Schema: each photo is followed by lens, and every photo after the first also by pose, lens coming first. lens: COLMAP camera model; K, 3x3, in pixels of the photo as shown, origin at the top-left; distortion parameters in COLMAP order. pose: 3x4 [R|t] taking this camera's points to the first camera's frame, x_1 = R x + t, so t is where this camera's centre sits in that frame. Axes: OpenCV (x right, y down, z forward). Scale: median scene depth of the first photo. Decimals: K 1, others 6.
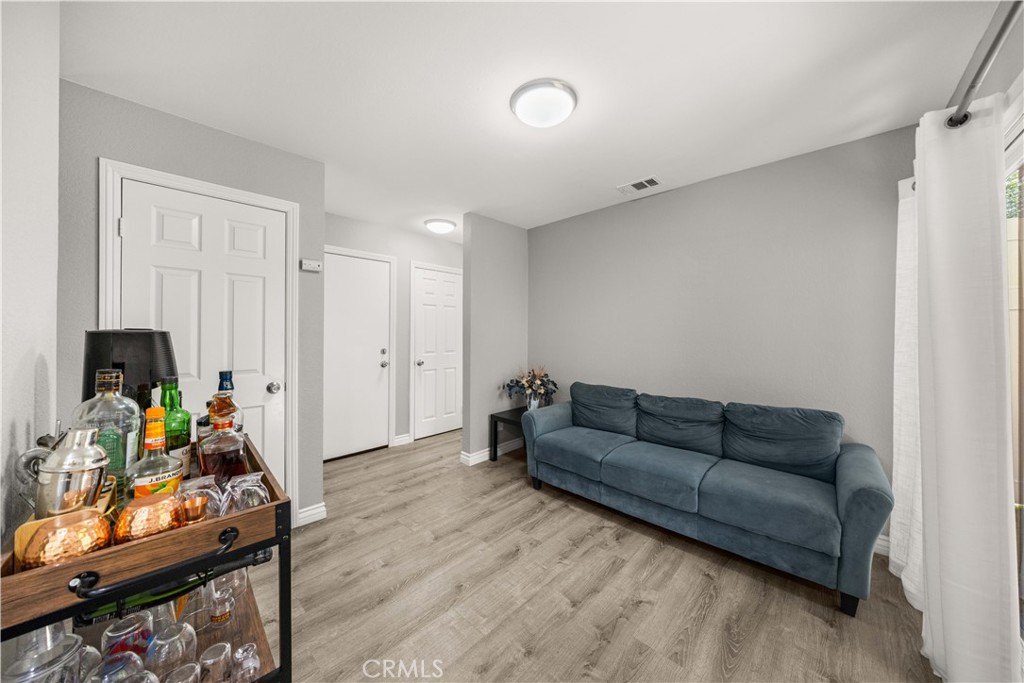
lens RADIAL K [[338.2, 0, 507.9], [0, 338.2, 332.8], [0, 0, 1]] dist [-0.016324, -0.000169]
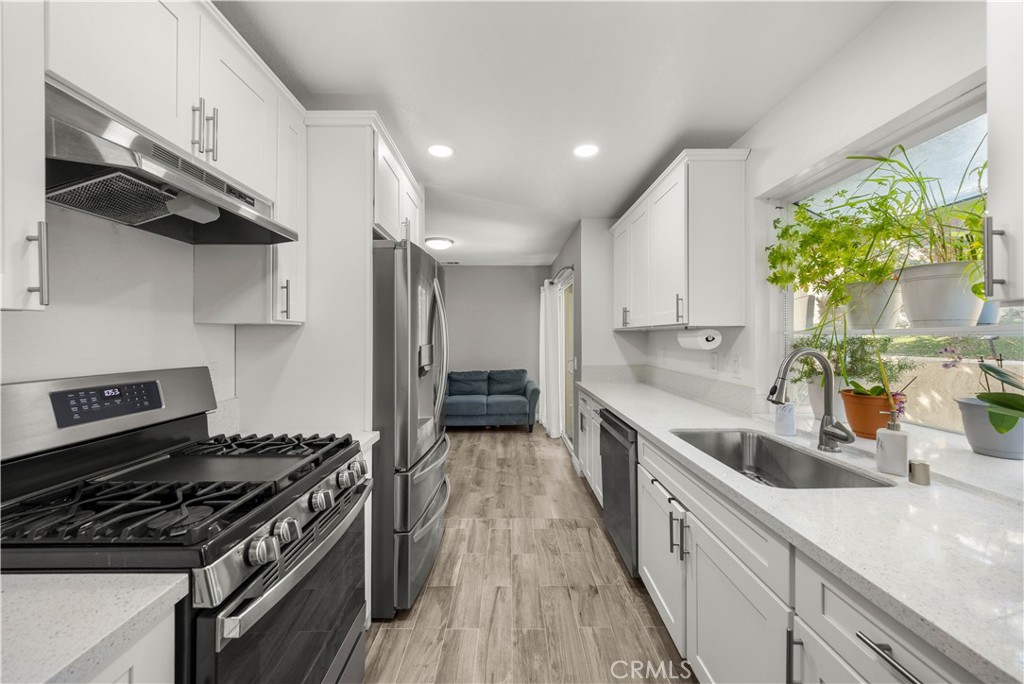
lens RADIAL K [[381.9, 0, 511.3], [0, 381.9, 338.5], [0, 0, 1]] dist [0.000997, 0.000026]
pose [[0.700674, -0.004418, 0.713468, -1.086790], [0.004203, 0.999989, 0.002064, -0.013562], [-0.713470, 0.001553, 0.700685, -0.912358]]
